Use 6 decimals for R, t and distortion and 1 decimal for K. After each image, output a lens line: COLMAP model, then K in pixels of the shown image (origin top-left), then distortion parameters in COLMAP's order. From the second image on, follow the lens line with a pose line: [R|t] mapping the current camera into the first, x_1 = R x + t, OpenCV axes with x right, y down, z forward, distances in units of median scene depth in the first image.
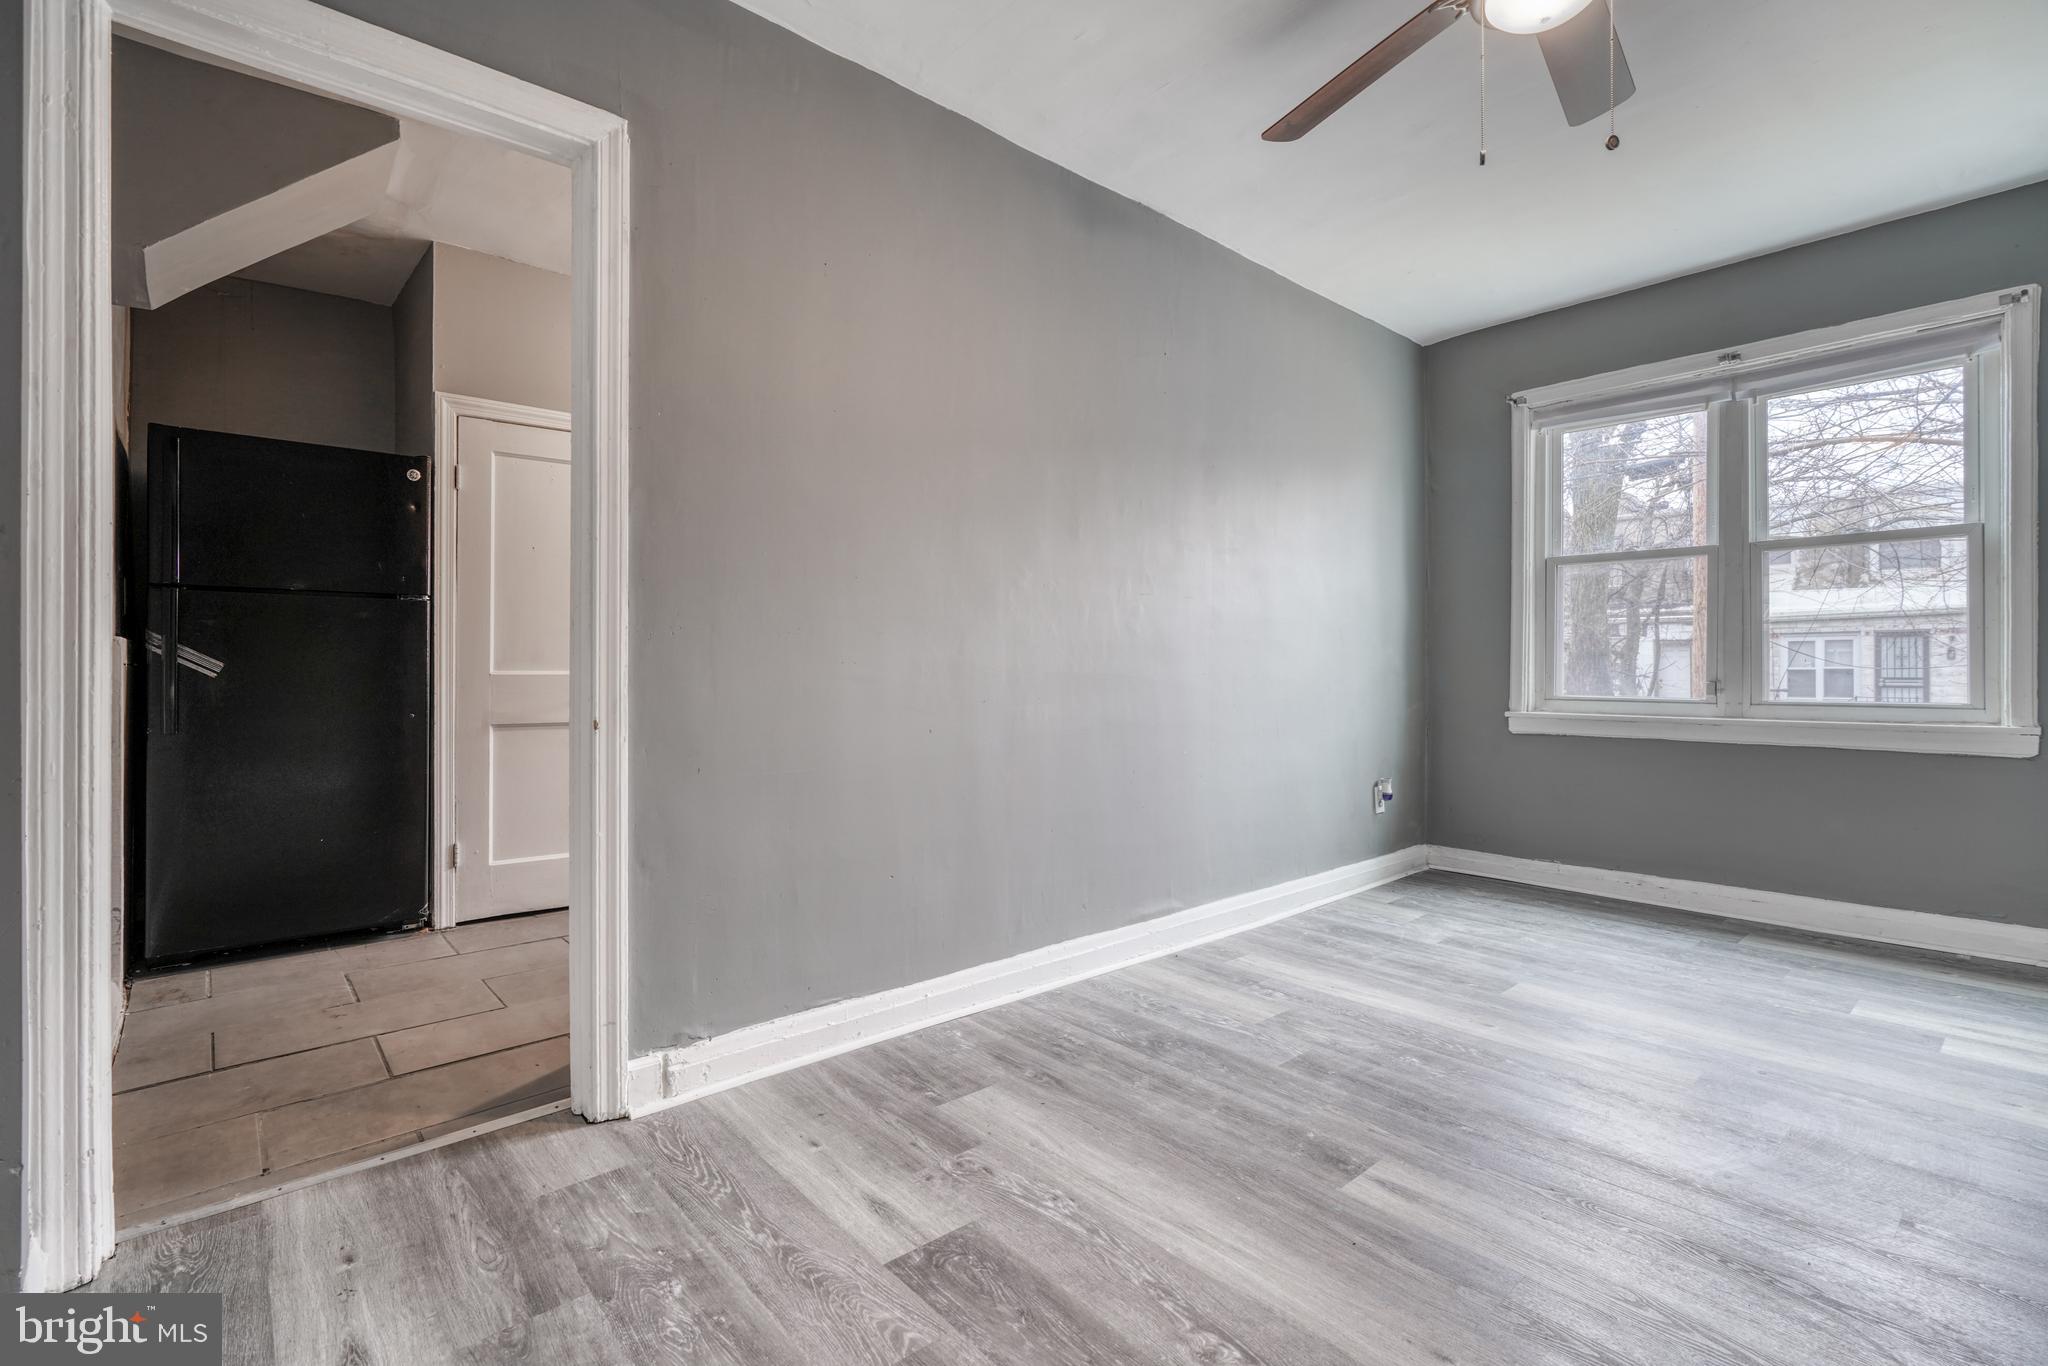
lens RADIAL K [[932.9, 0, 1014.4], [0, 932.9, 664.1], [0, 0, 1]] dist [-0.007344, 0.003509]
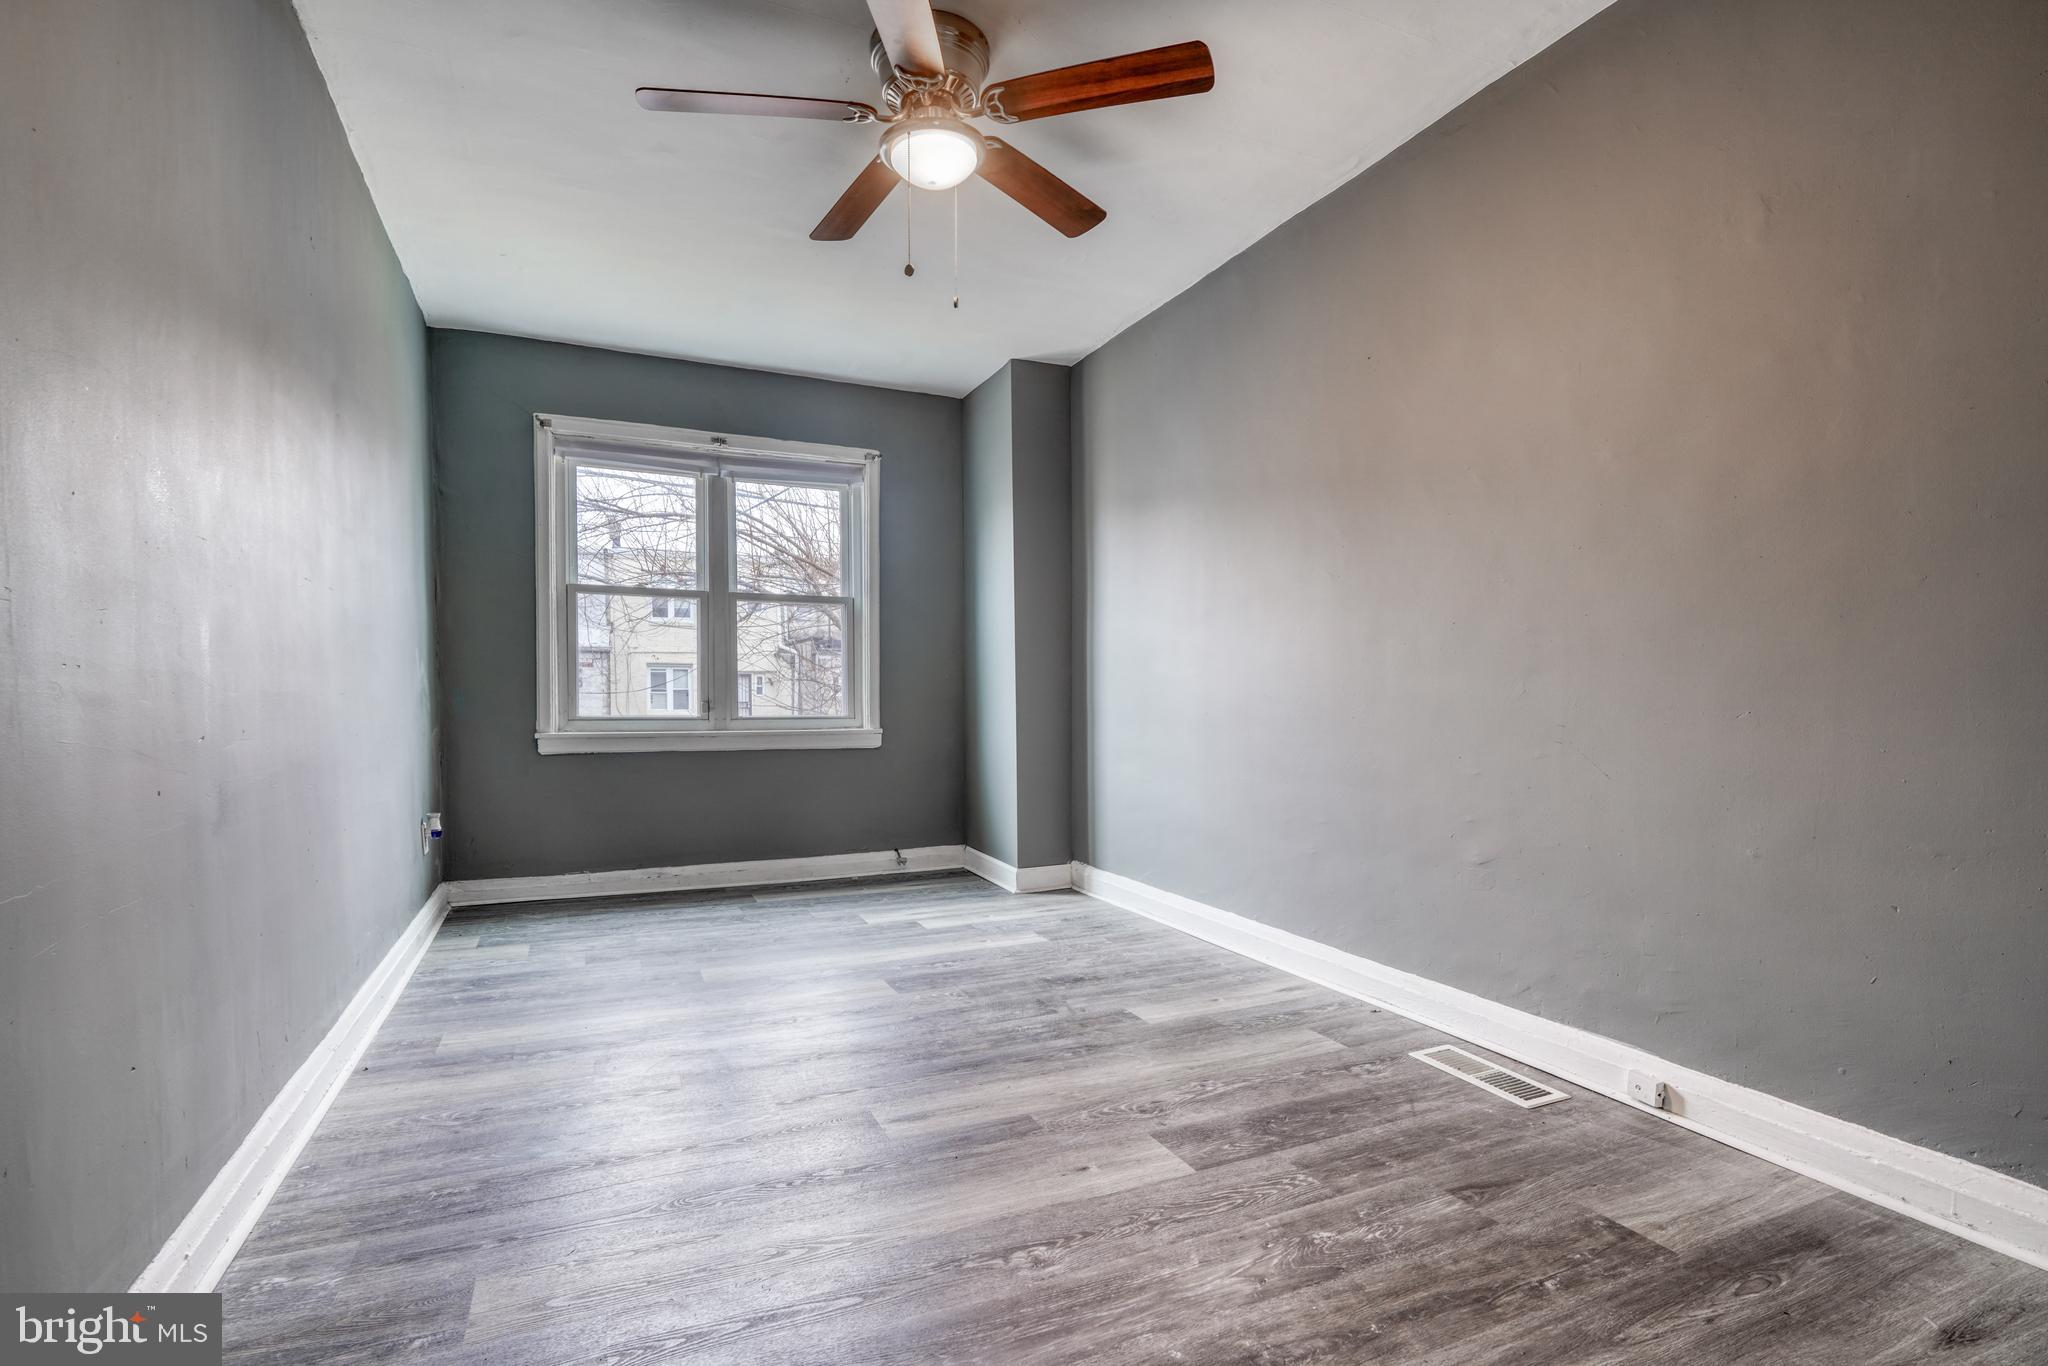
lens RADIAL K [[945.7, 0, 999.0], [0, 945.7, 740.2], [0, 0, 1]] dist [-0.000717, 0.000605]
pose [[0.299497, -0.041987, 0.953173, -0.419274], [-0.007548, 0.998896, 0.046373, 0.010319], [-0.954067, -0.021083, 0.298849, 0.316603]]
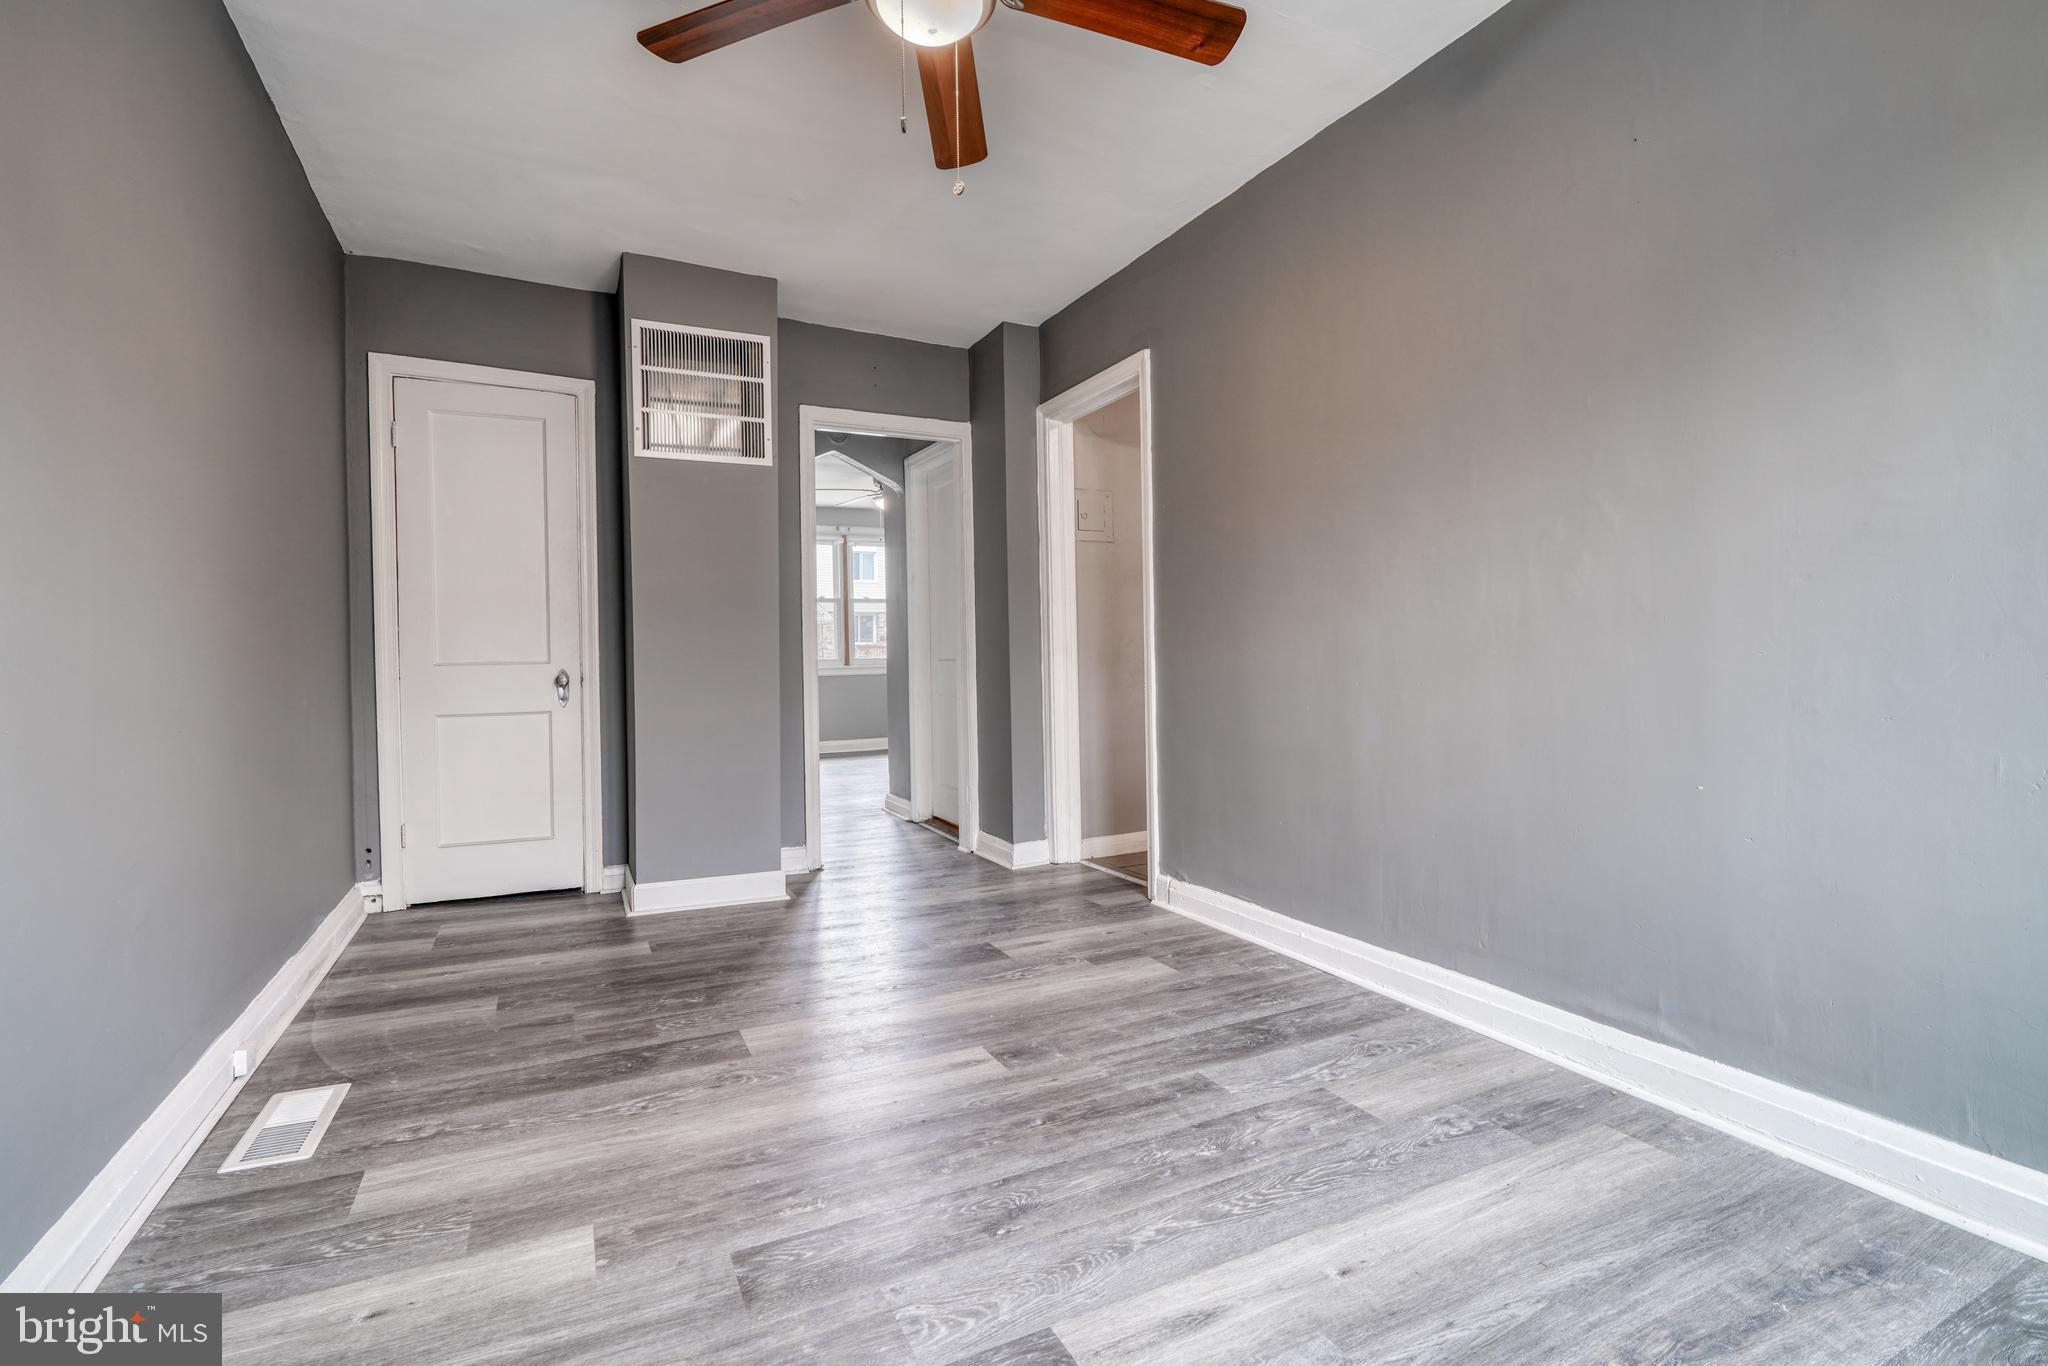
lens RADIAL K [[932.9, 0, 1014.4], [0, 932.9, 664.1], [0, 0, 1]] dist [-0.007344, 0.003509]
pose [[-0.250293, 0.011388, -0.968103, 0.968246], [0.018530, 0.999804, 0.006970, 0.004728], [0.967993, -0.016194, -0.250455, 0.828077]]
